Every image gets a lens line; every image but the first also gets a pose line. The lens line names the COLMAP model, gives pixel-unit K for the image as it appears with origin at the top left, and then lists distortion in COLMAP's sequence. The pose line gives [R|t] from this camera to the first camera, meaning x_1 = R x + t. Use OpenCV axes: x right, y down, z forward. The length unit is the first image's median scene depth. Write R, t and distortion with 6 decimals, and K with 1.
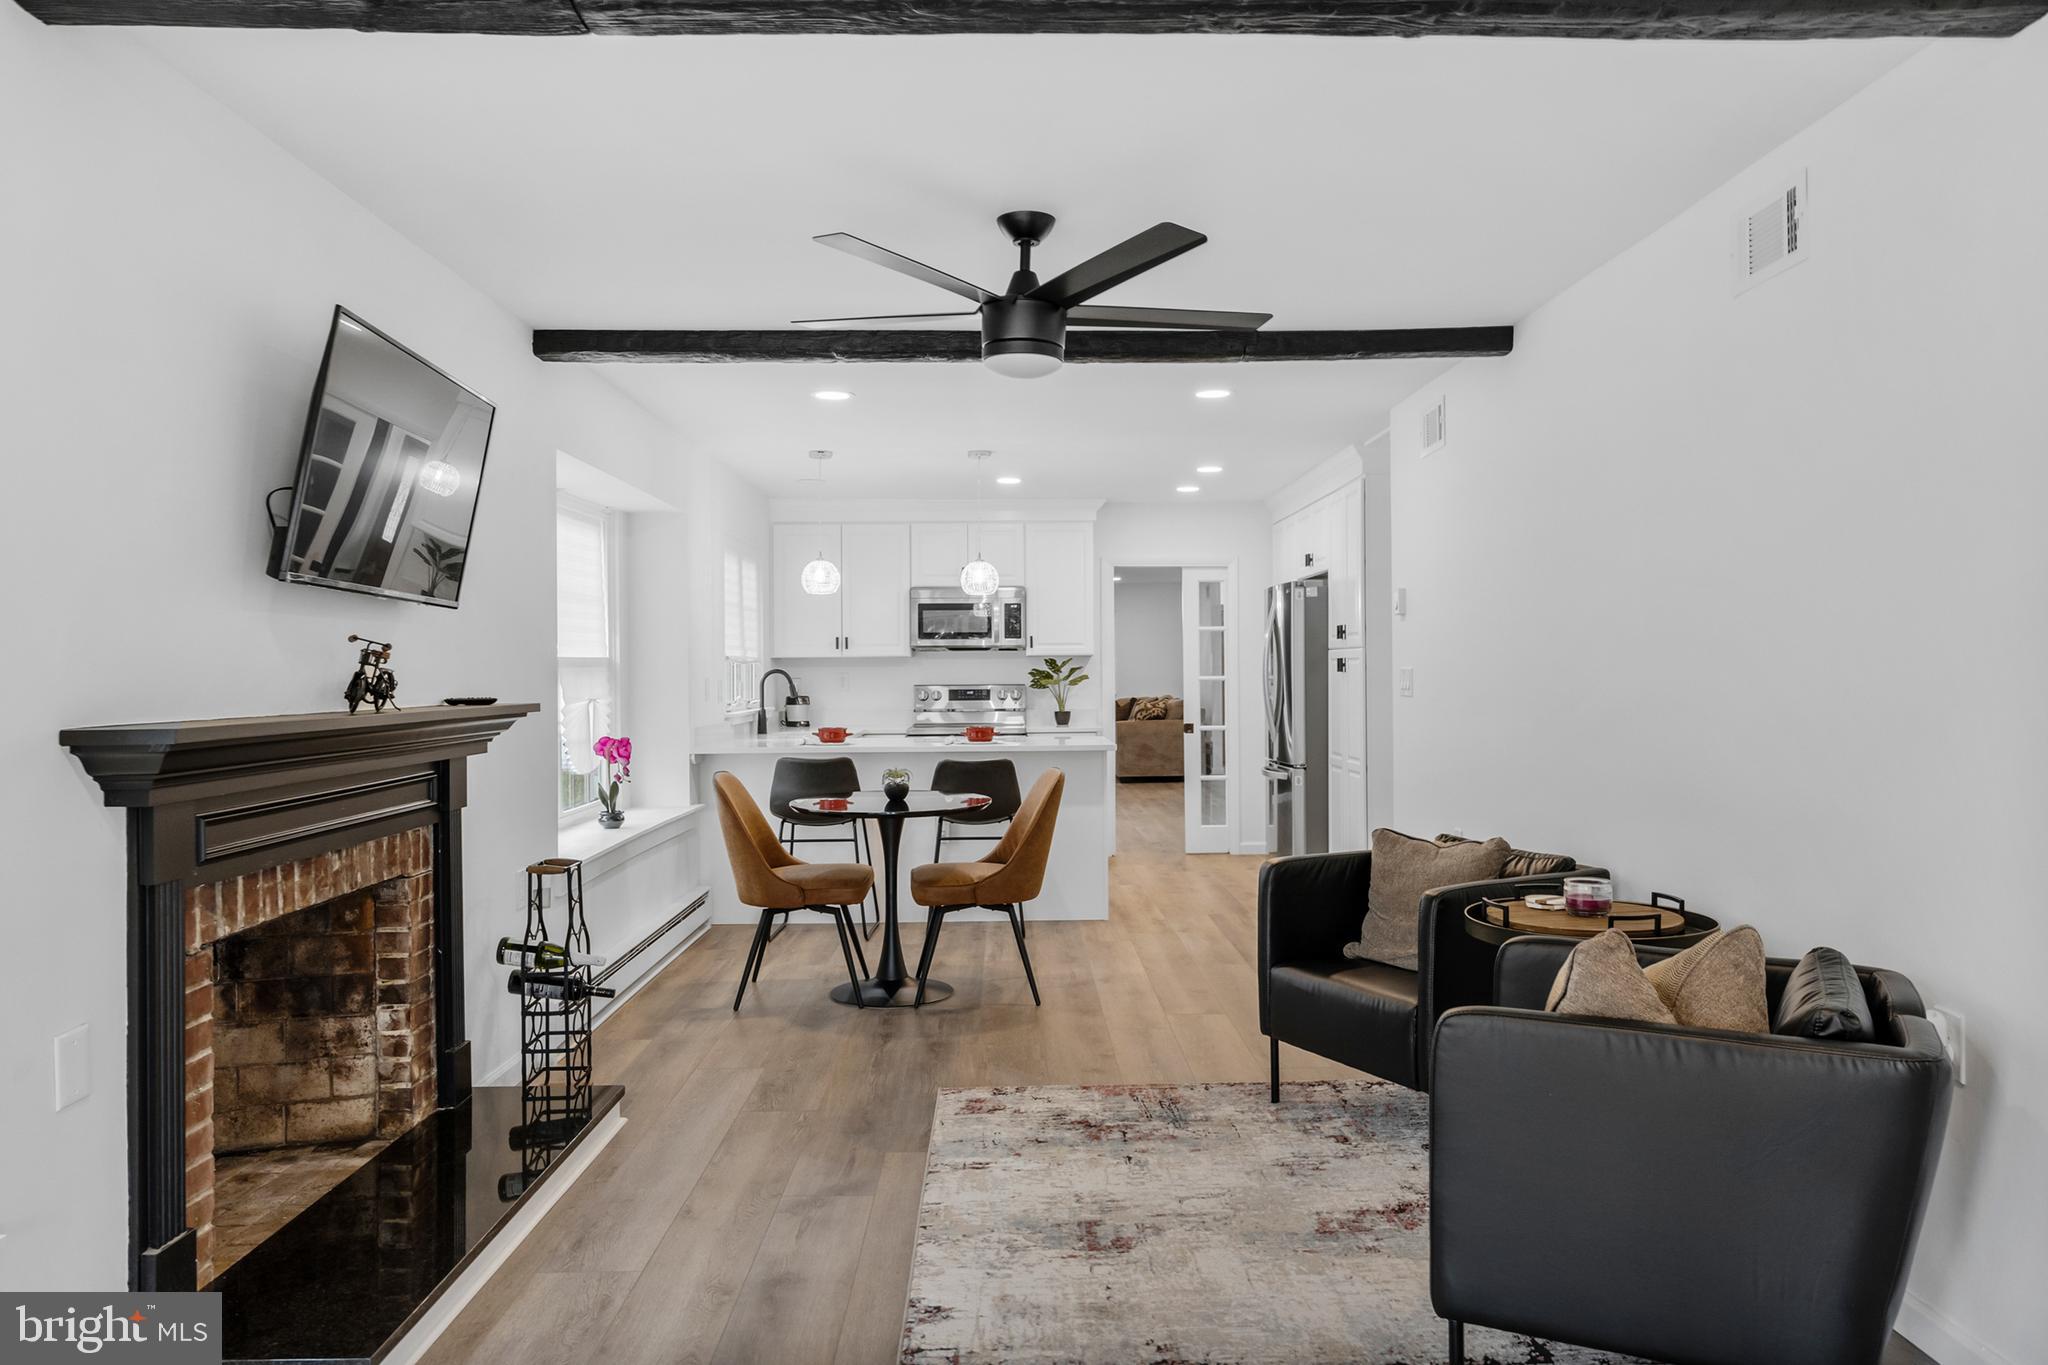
lens RADIAL K [[1368.3, 0, 1024.0], [0, 1368.3, 682.5], [0, 0, 1]] dist [0.003629, 0.001877]
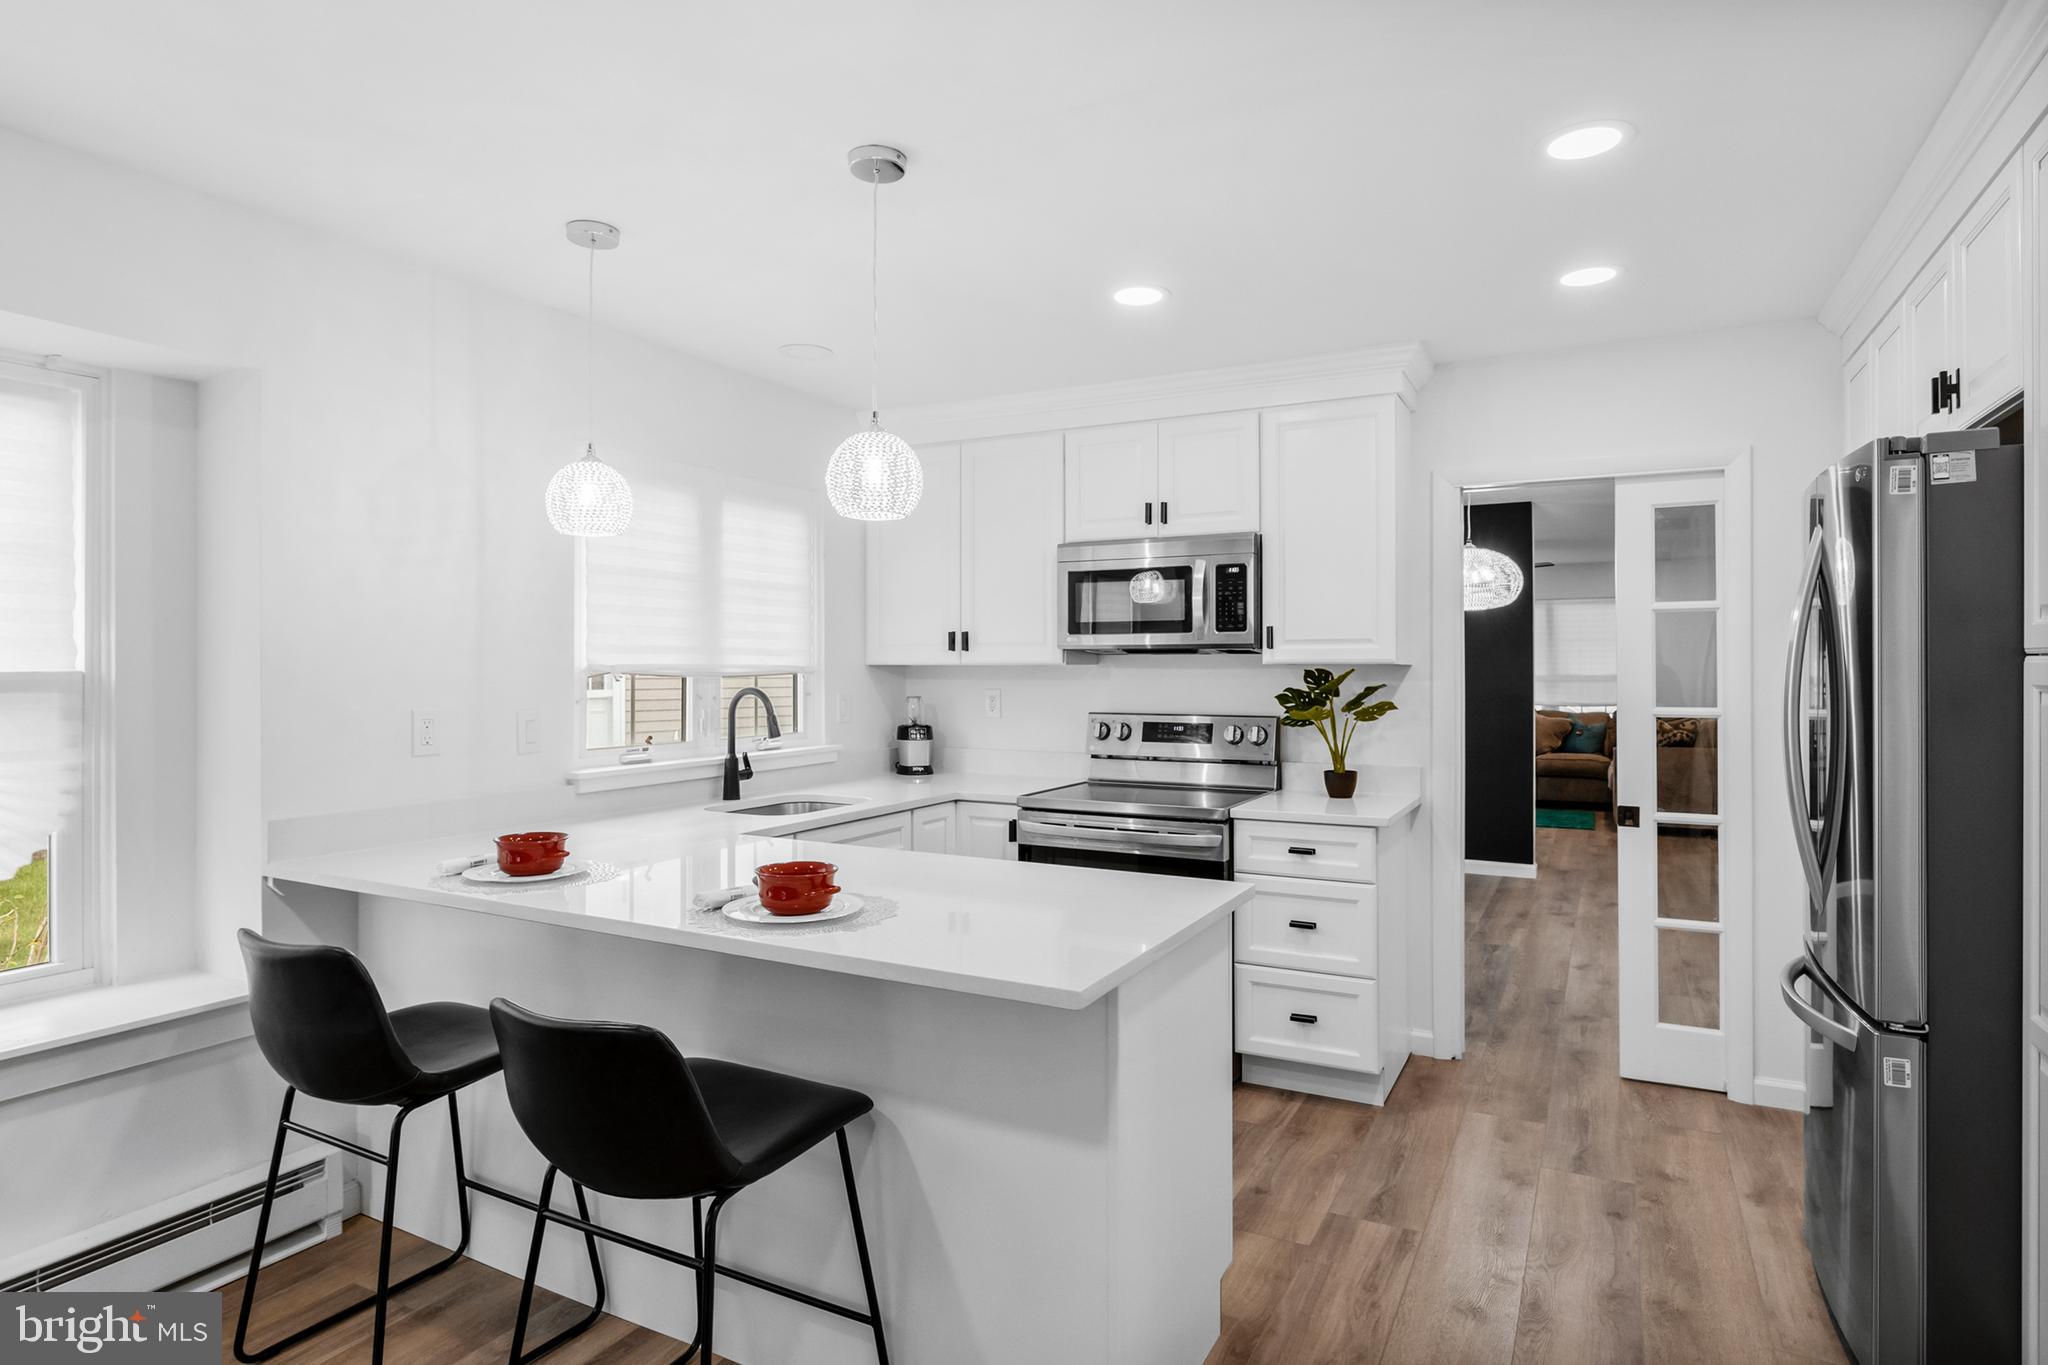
lens RADIAL K [[1099.8, 0, 1030.5], [0, 1099.8, 668.7], [0, 0, 1]] dist [0.007928, 0.001214]
pose [[0.879094, 0.007233, -0.476593, 0.269700], [-0.009420, 0.999953, -0.002202, -0.034167], [0.476555, 0.006425, 0.879121, 1.261984]]
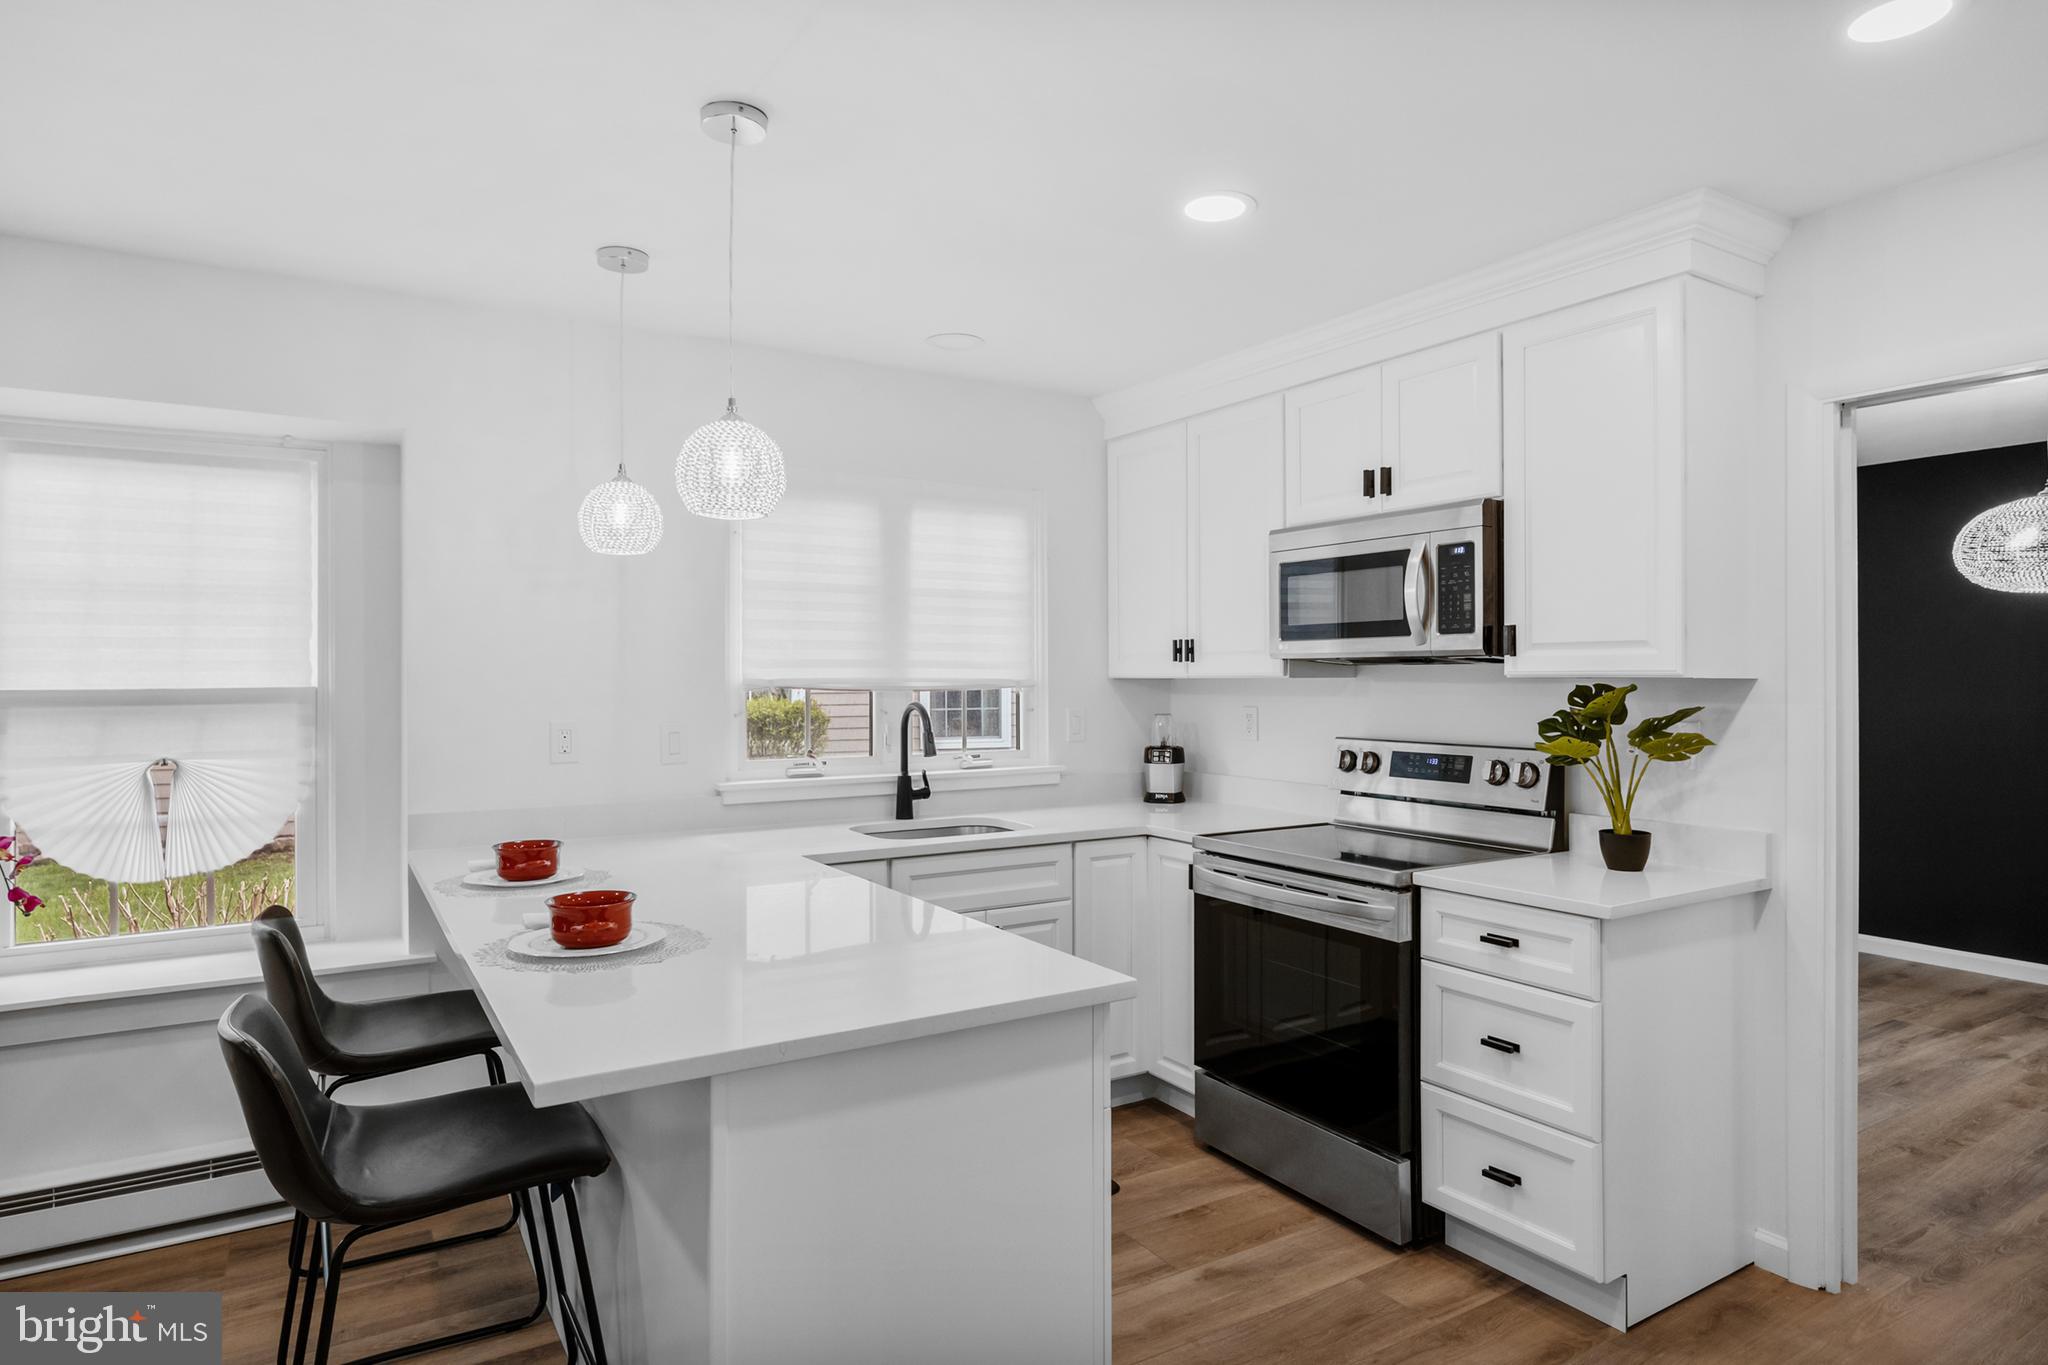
lens RADIAL K [[1142.0, 0, 1032.0], [0, 1142.0, 678.0], [0, 0, 1]] dist [0.002109, 0.004044]
pose [[0.522253, 0.006099, -0.852769, 0.443612], [-0.008236, 0.999964, 0.002108, -0.040469], [0.852751, 0.005923, 0.522284, 1.551588]]
